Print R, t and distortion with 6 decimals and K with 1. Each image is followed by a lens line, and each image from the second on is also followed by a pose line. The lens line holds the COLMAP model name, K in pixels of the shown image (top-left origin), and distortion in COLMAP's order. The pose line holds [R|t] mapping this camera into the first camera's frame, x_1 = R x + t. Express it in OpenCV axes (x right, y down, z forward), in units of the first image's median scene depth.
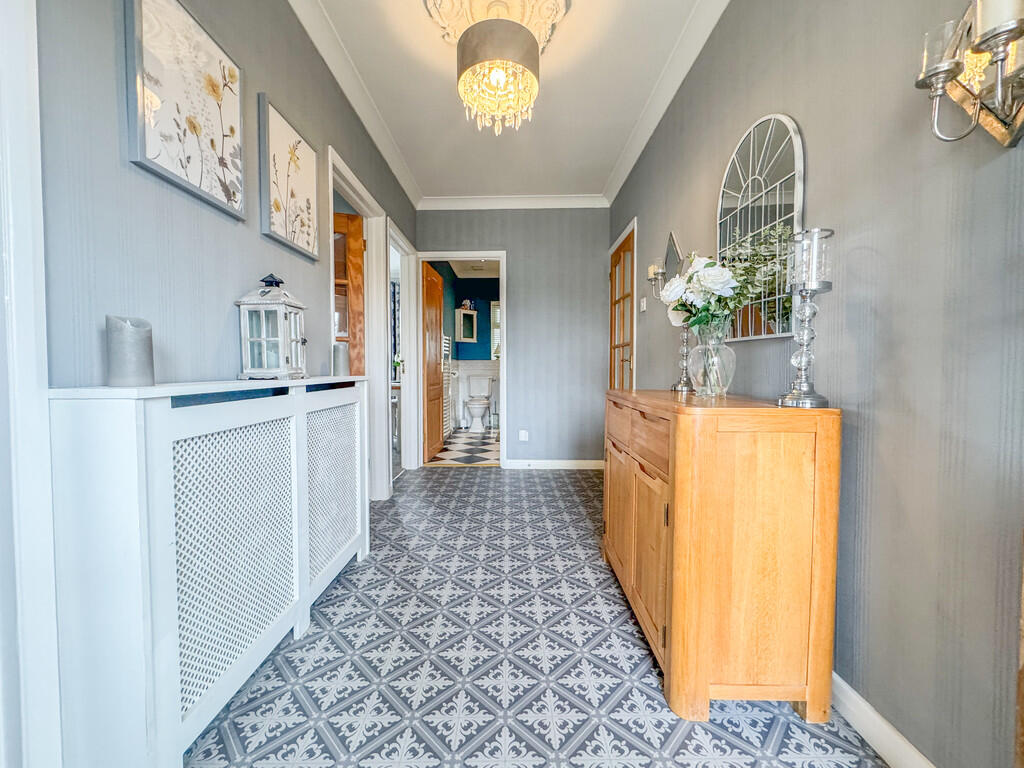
lens RADIAL K [[411.7, 0, 508.3], [0, 411.7, 384.1], [0, 0, 1]] dist [-0.001041, -0.000259]
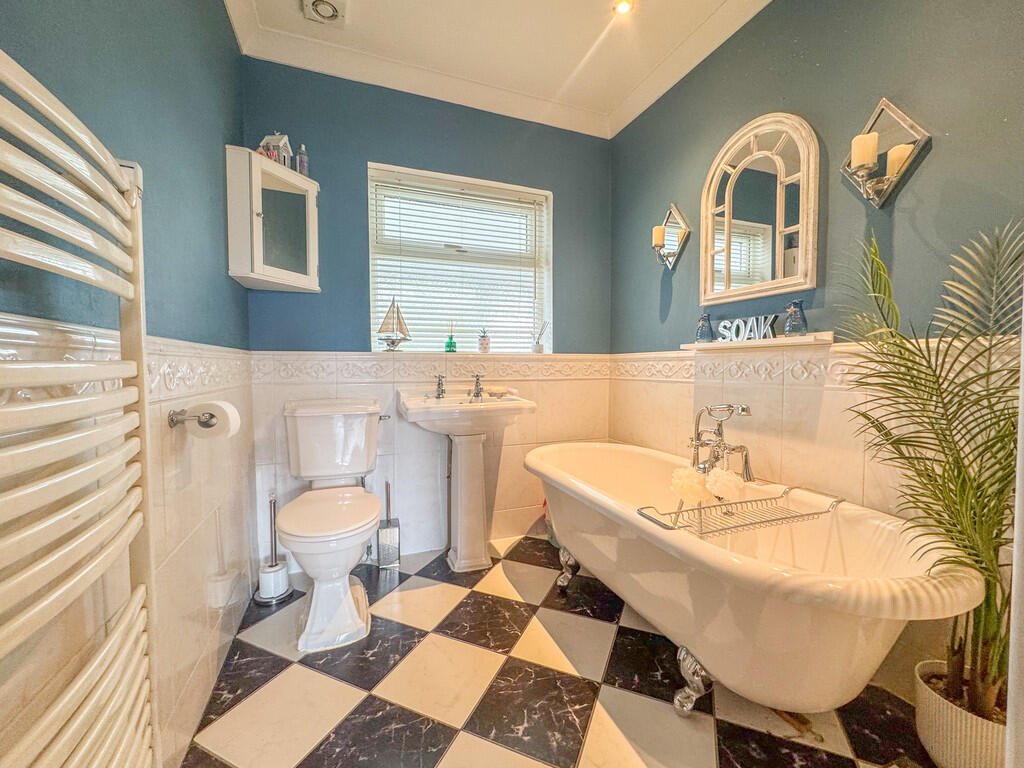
lens RADIAL K [[411.7, 0, 508.3], [0, 411.7, 384.1], [0, 0, 1]] dist [-0.001041, -0.000259]
pose [[0.927814, -0.014665, 0.372755, -0.062953], [0.014304, 0.999891, 0.003734, -0.033764], [-0.372769, 0.001867, 0.927922, 0.682882]]
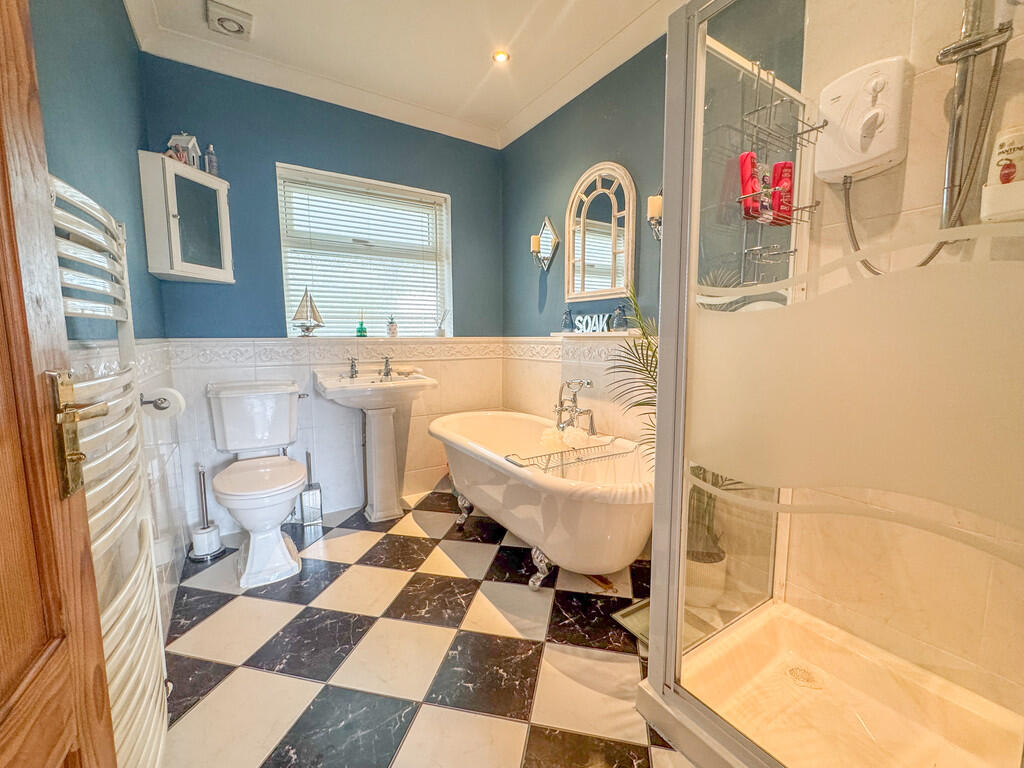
lens RADIAL K [[411.7, 0, 508.3], [0, 411.7, 384.1], [0, 0, 1]] dist [-0.001041, -0.000259]
pose [[0.832783, -0.060641, 0.550269, -0.081653], [0.021290, 0.996755, 0.077624, -0.042751], [-0.553191, -0.052929, 0.831372, 0.612938]]
